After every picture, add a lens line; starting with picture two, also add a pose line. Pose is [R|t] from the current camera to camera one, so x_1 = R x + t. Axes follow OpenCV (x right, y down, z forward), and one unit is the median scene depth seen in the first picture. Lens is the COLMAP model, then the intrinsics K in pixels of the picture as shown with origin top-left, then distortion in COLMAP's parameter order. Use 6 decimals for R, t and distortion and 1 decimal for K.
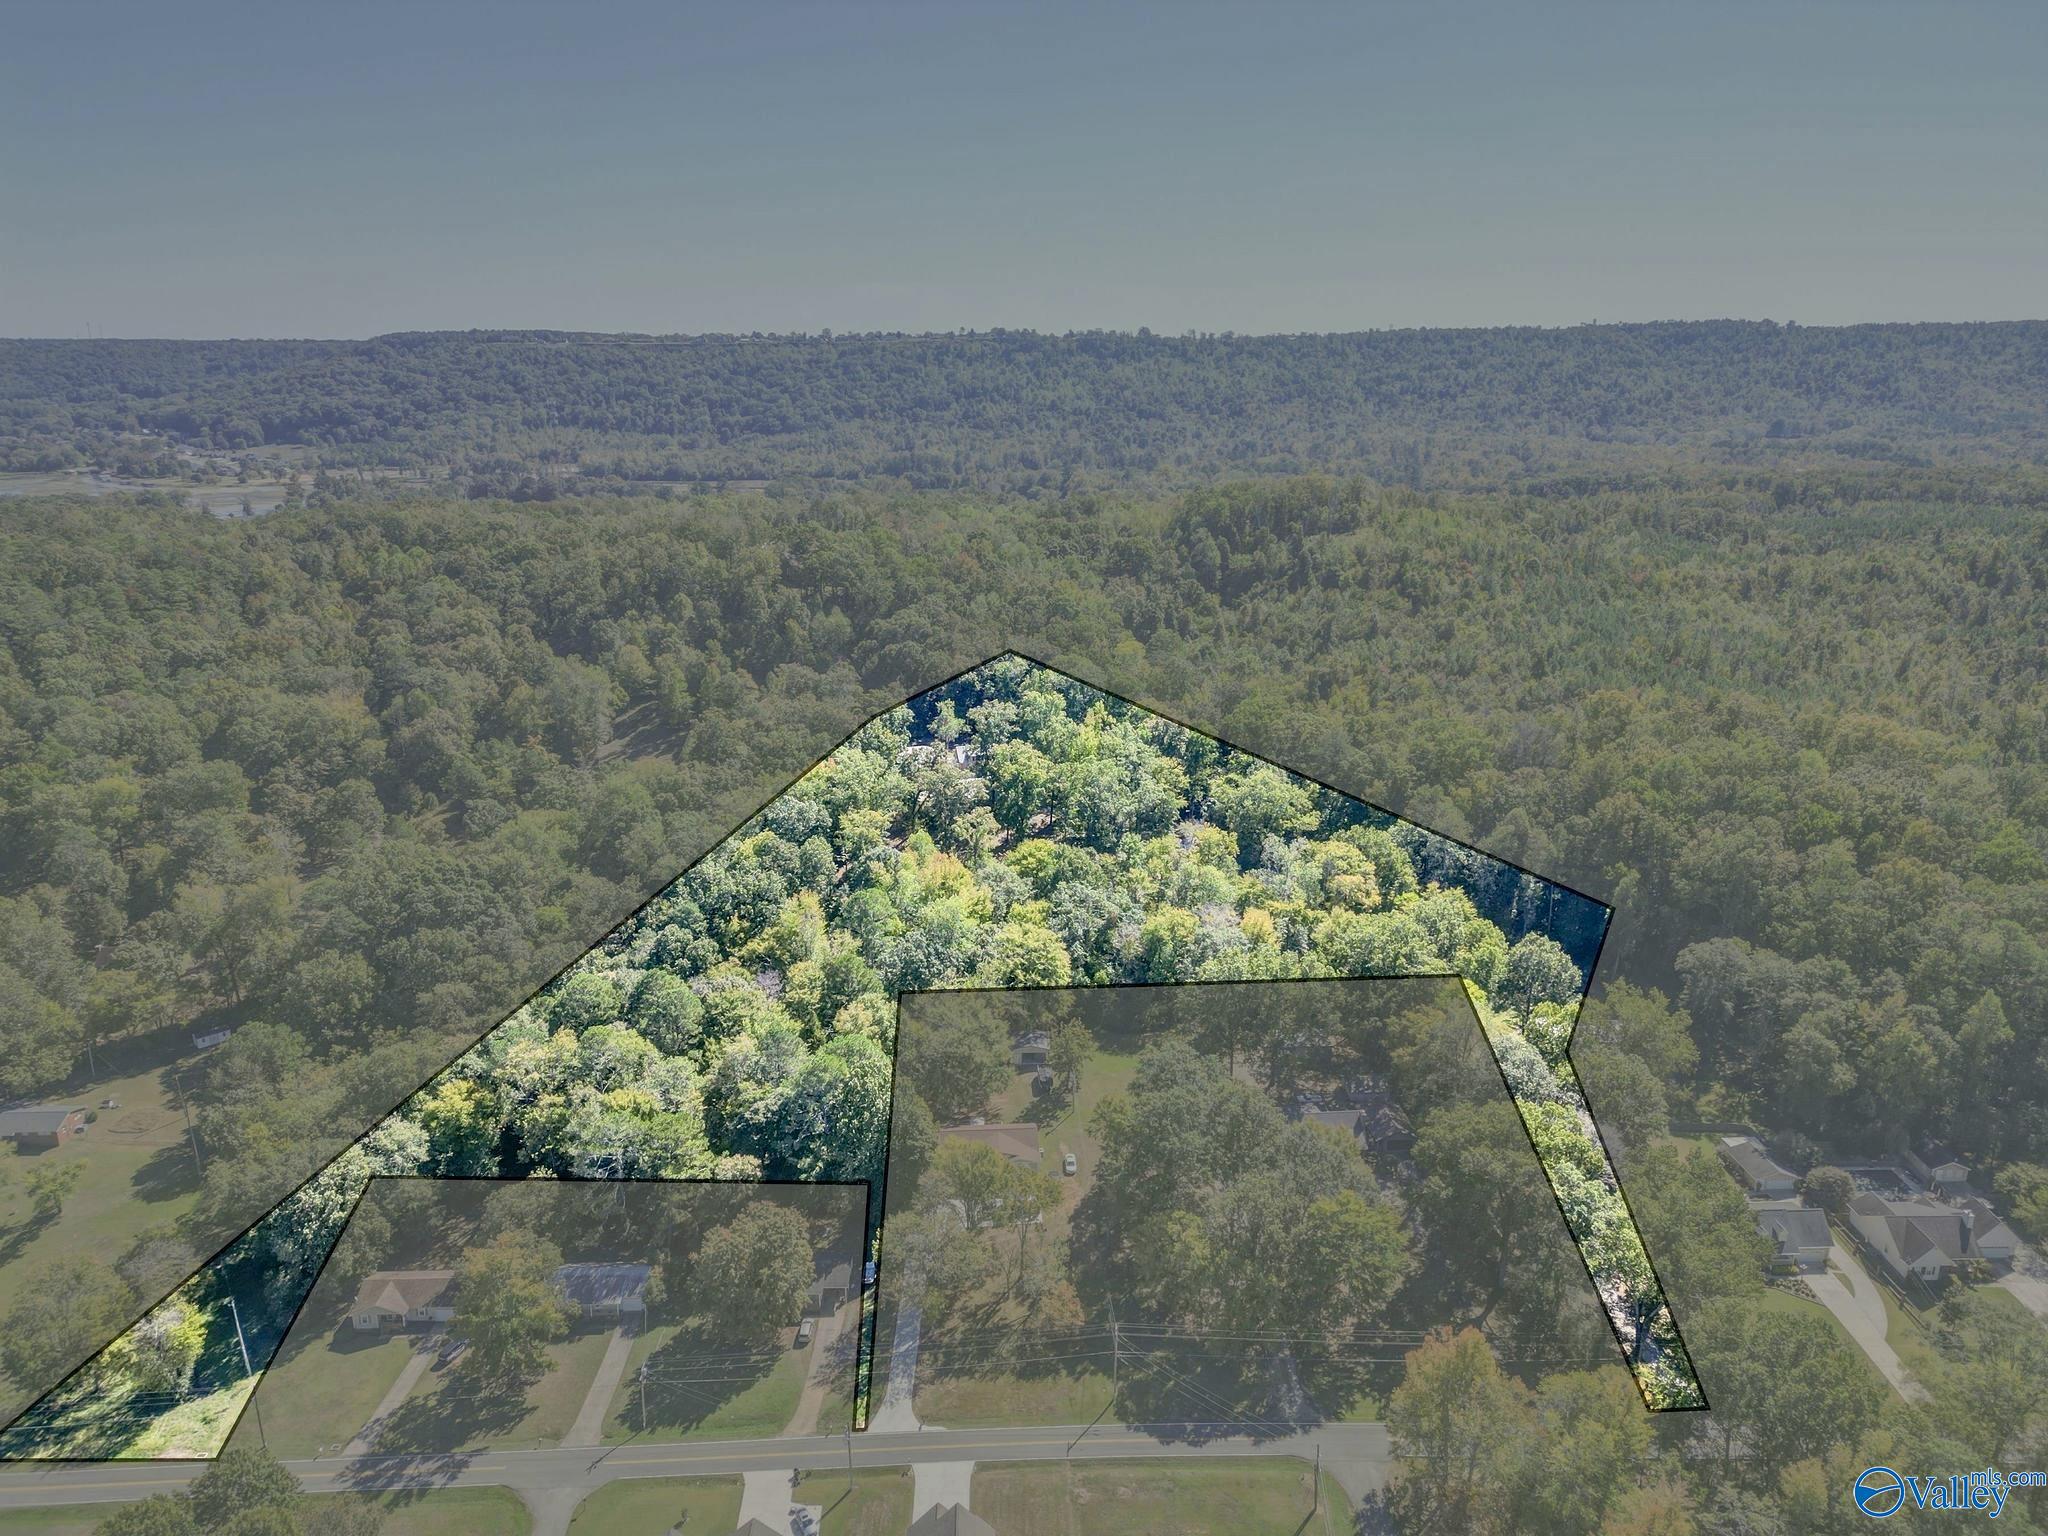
lens RADIAL K [[1431.1, 0, 1022.0], [0, 1431.1, 761.2], [0, 0, 1]] dist [0.094729, -0.101869]
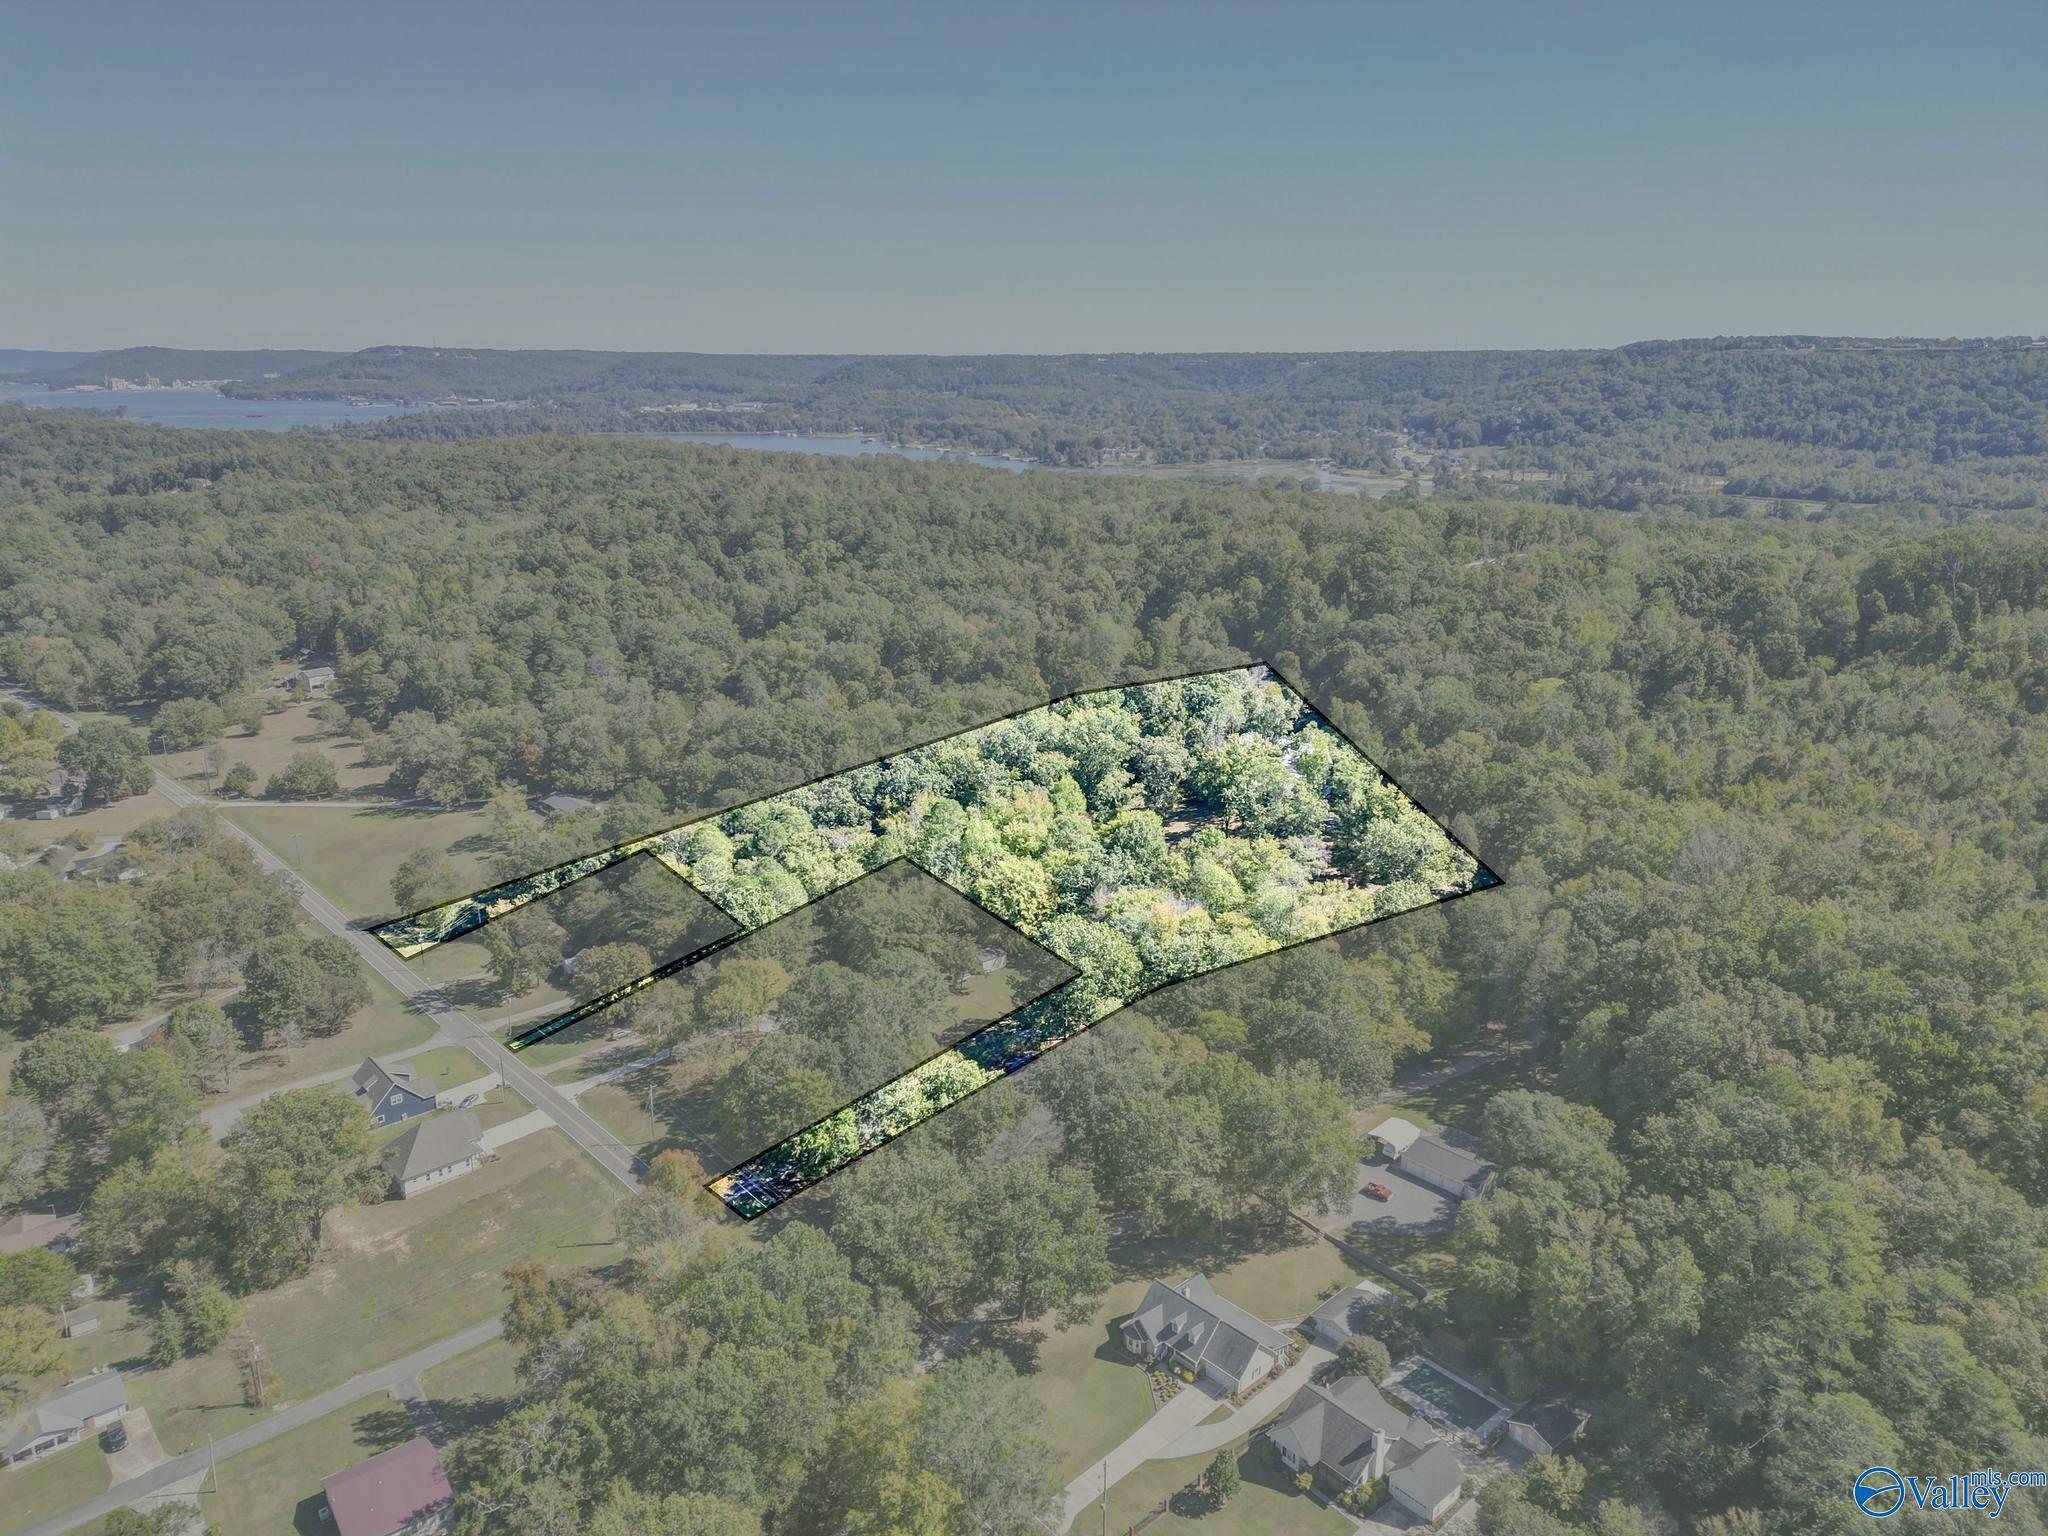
lens RADIAL K [[1431.1, 0, 1022.0], [0, 1431.1, 761.2], [0, 0, 1]] dist [0.094729, -0.101869]
pose [[0.658304, 0.210111, -0.722834, 0.101354], [-0.213505, 0.972937, 0.088365, -0.008259], [0.721839, 0.096157, 0.685348, 0.024485]]
